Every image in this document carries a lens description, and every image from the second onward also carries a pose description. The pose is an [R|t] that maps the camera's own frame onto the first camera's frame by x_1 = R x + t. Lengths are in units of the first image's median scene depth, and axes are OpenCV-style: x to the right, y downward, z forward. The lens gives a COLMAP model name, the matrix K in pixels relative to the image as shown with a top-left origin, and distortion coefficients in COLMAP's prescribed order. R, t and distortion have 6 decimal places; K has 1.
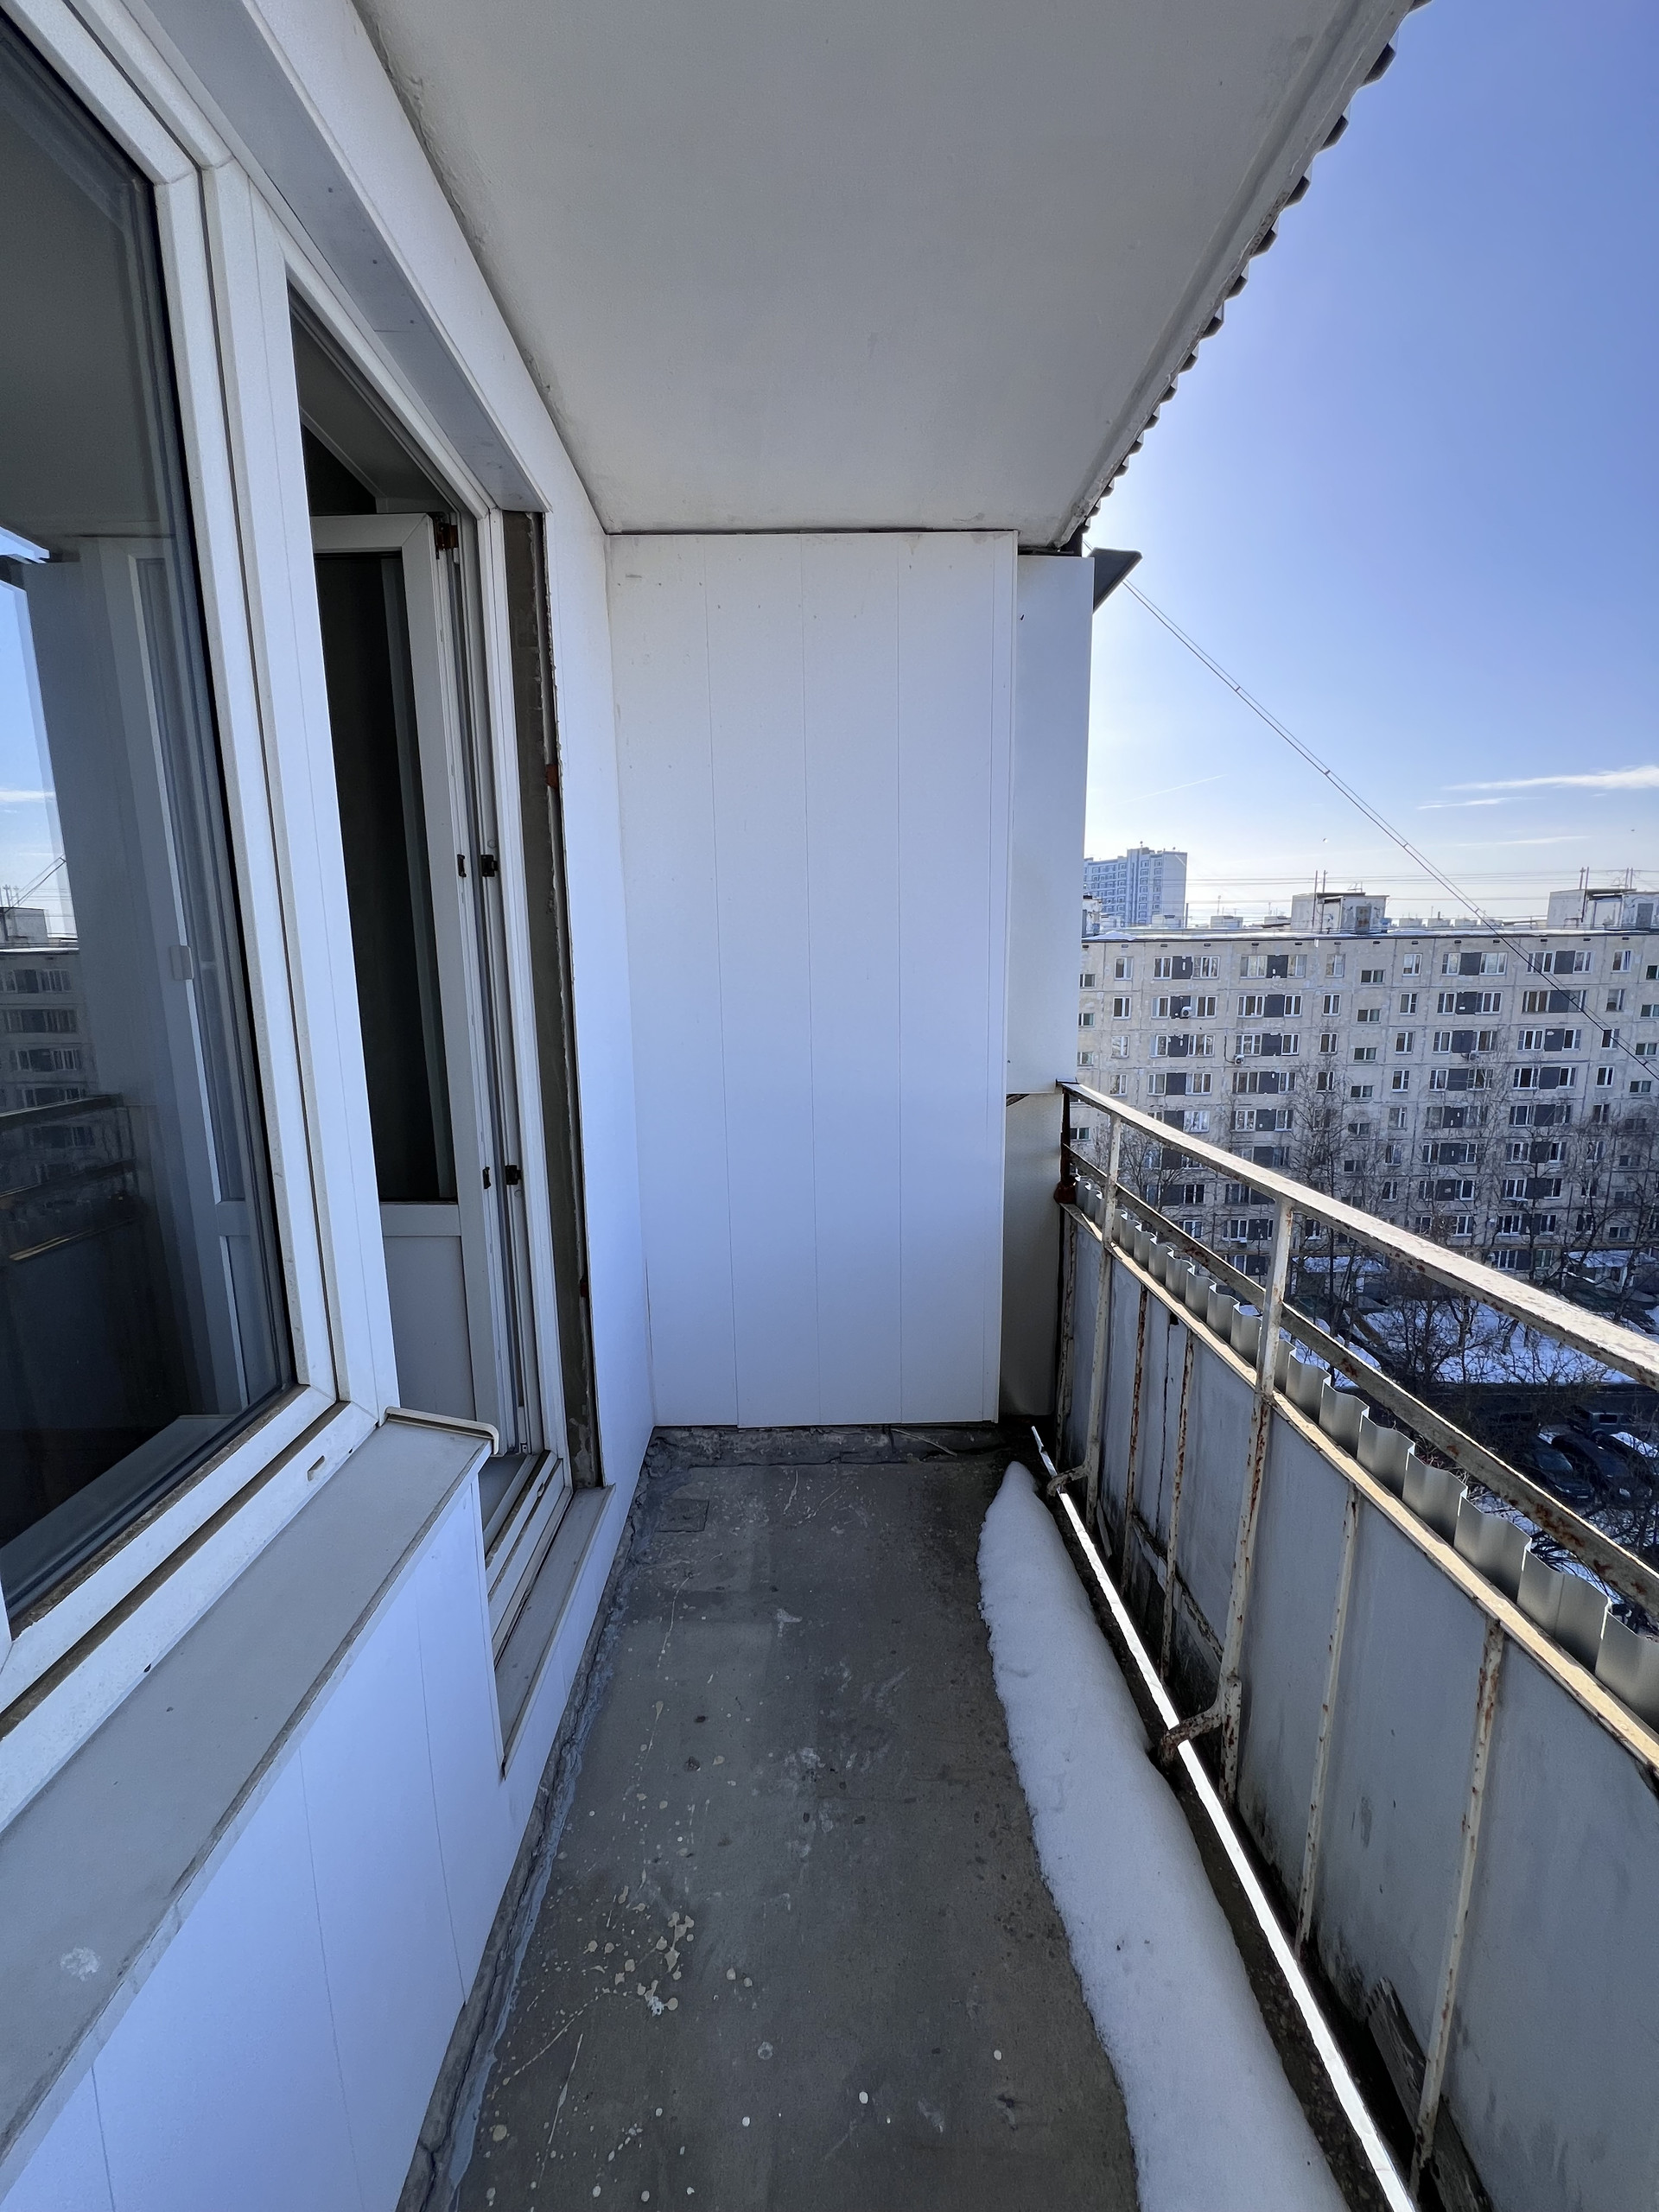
lens RADIAL K [[877.7, 0, 829.5], [0, 877.7, 1106.0], [0, 0, 1]] dist [-0.000029, 0.000198]
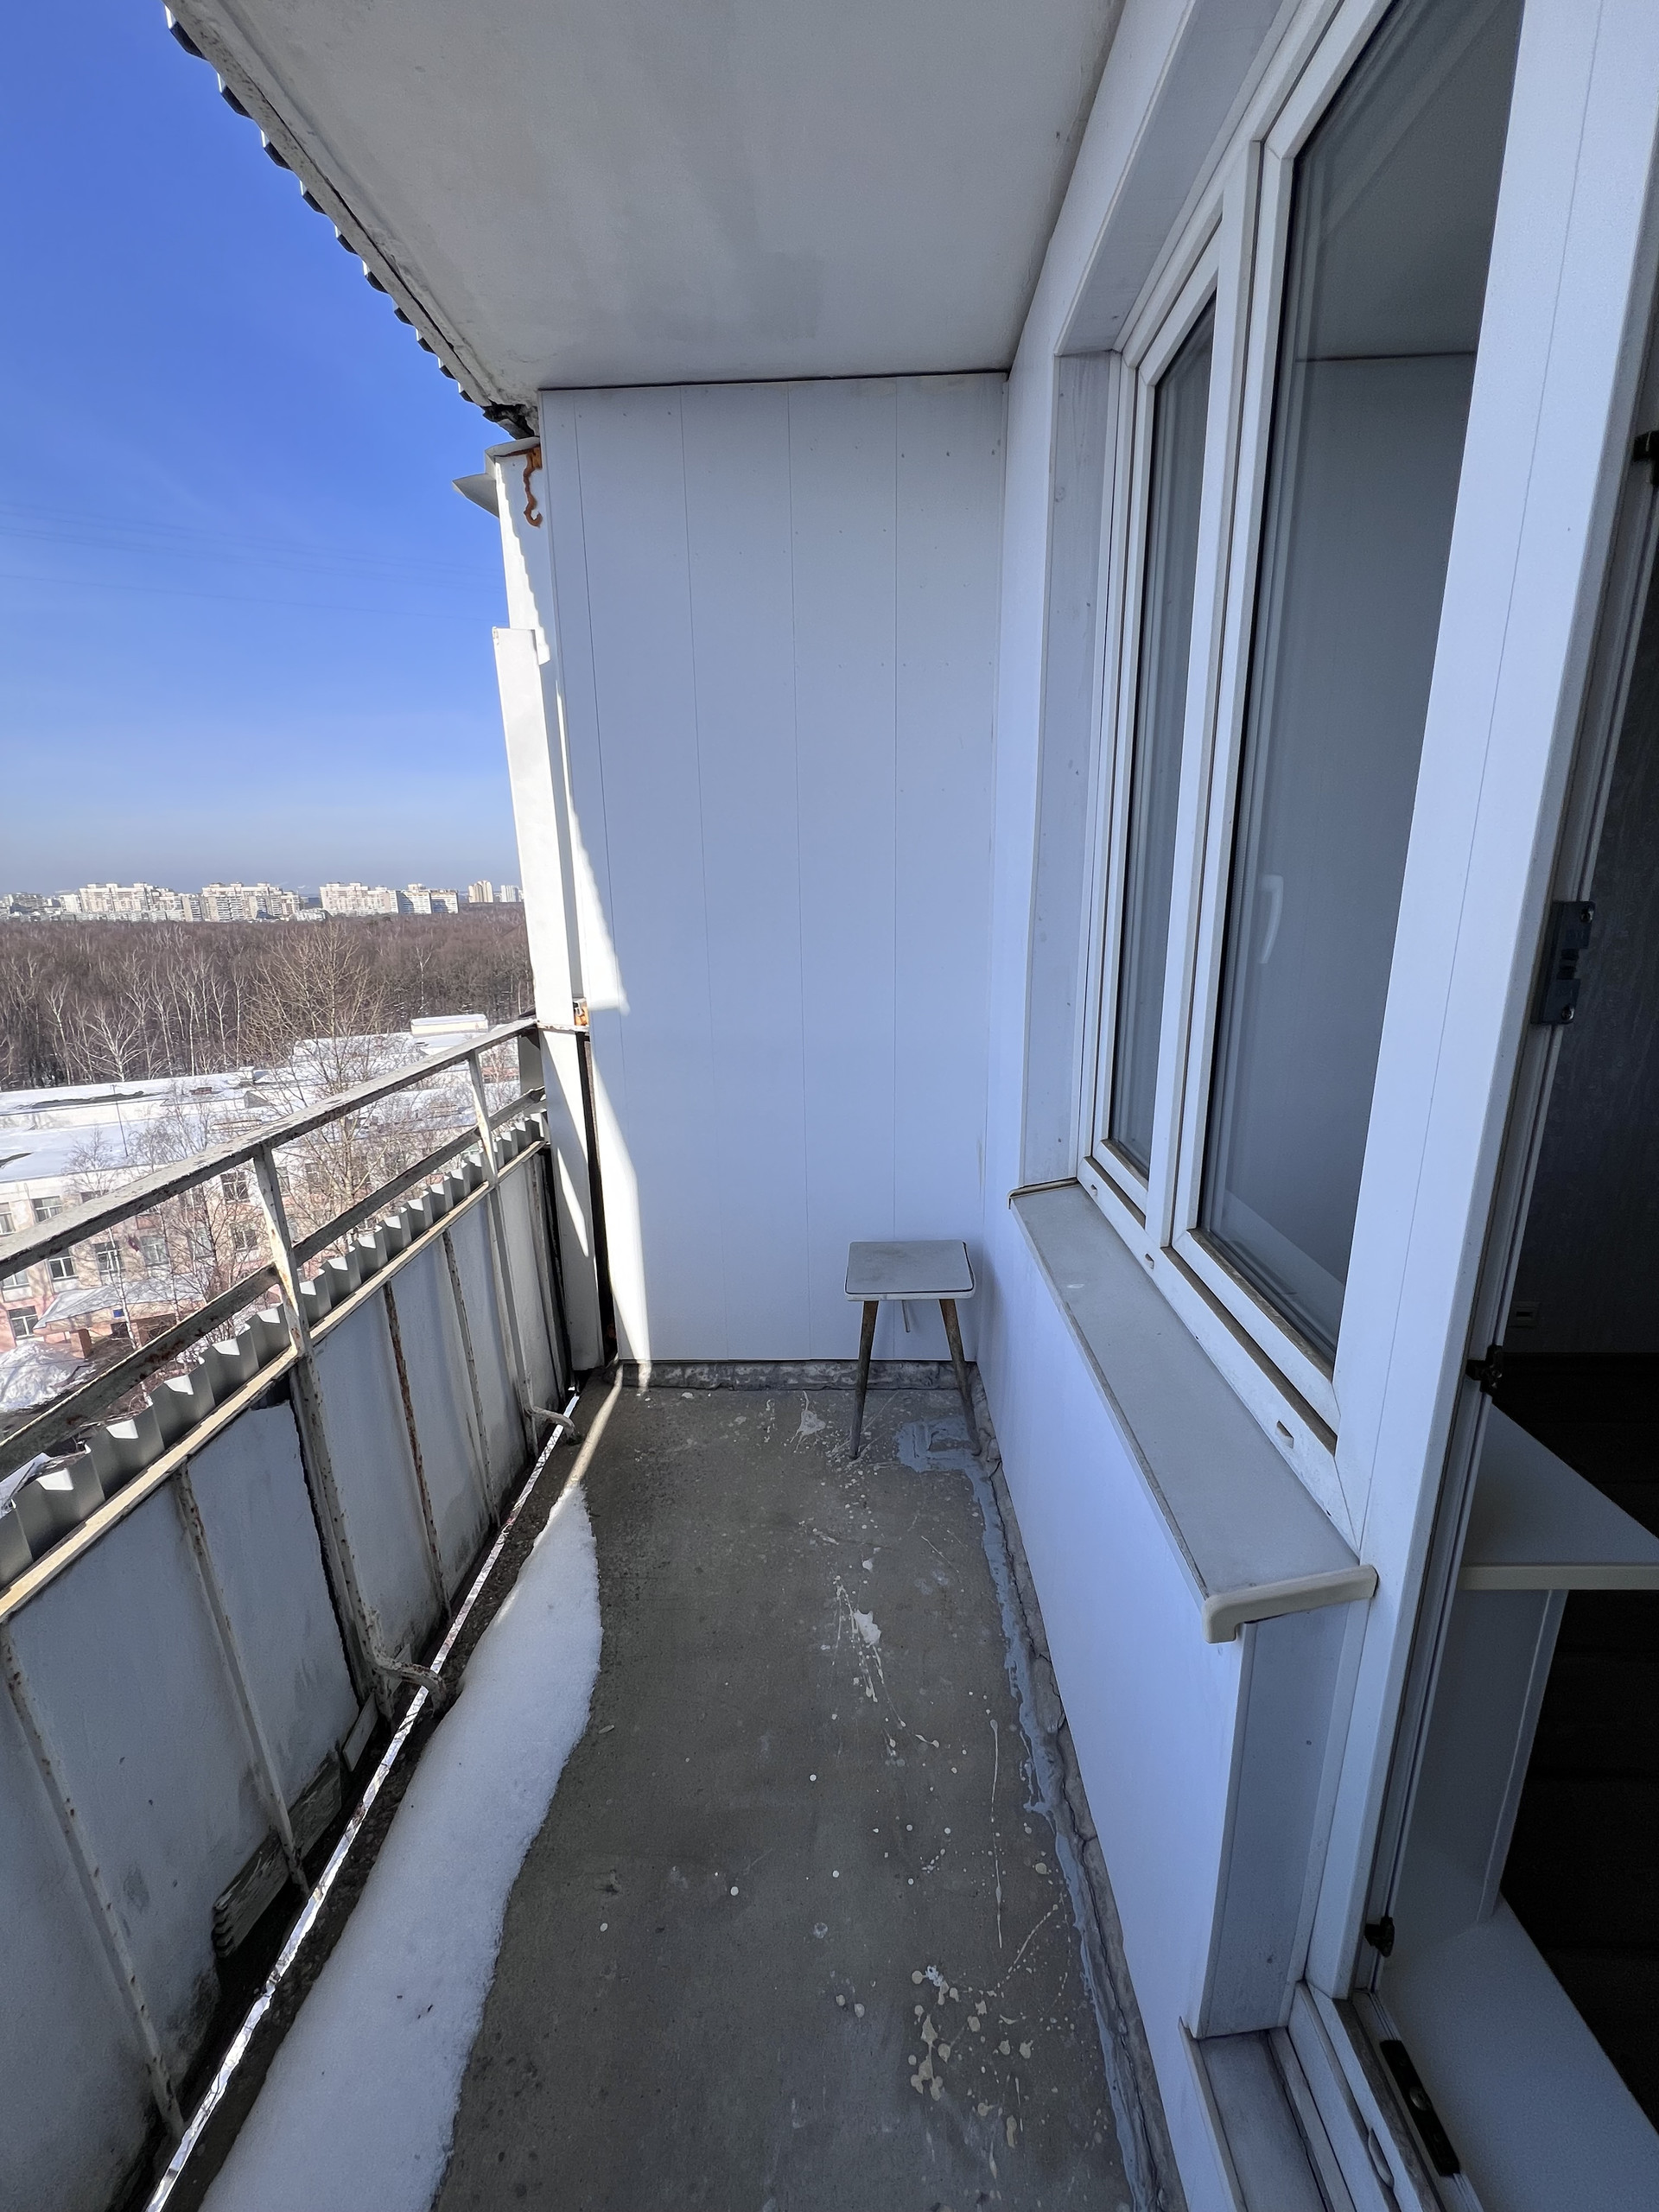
lens RADIAL K [[875.1, 0, 829.5], [0, 875.1, 1106.0], [0, 0, 1]] dist [-0.002583, -0.000242]
pose [[-0.998606, 0.018663, 0.049381, -0.143209], [0.037219, 0.912278, 0.407876, -0.236536], [-0.037437, 0.409146, -0.911701, 1.444702]]
